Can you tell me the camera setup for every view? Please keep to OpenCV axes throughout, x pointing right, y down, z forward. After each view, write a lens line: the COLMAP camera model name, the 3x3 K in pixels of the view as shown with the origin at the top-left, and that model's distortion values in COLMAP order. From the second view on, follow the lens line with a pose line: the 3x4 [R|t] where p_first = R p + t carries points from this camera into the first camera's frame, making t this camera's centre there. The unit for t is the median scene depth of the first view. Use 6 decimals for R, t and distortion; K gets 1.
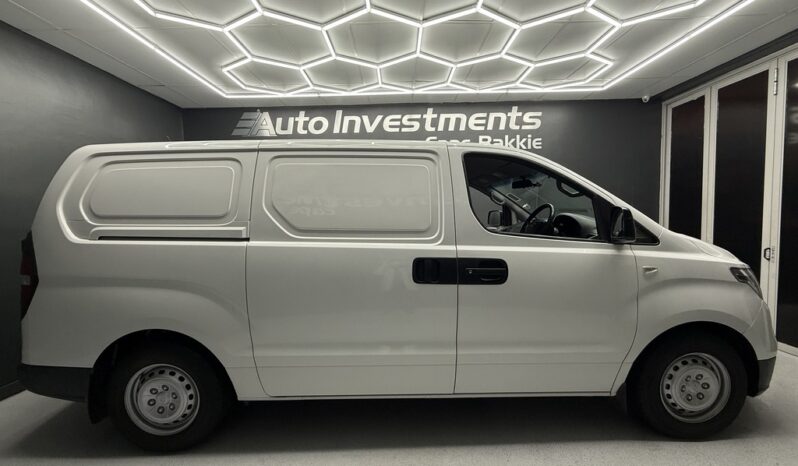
lens RADIAL K [[317.3, 0, 399.0], [0, 317.3, 233.0], [0, 0, 1]] dist [-0.001987, 0.000213]
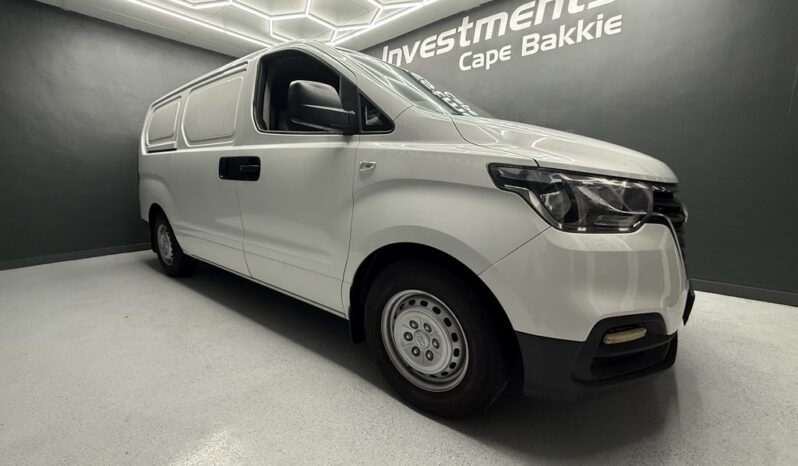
lens RADIAL K [[317.3, 0, 399.0], [0, 317.3, 233.0], [0, 0, 1]] dist [-0.001987, 0.000213]
pose [[0.775143, 0.116086, -0.621029, 0.553736], [-0.041105, 0.990158, 0.133781, 0.070234], [0.630447, -0.078172, 0.772286, 0.191996]]
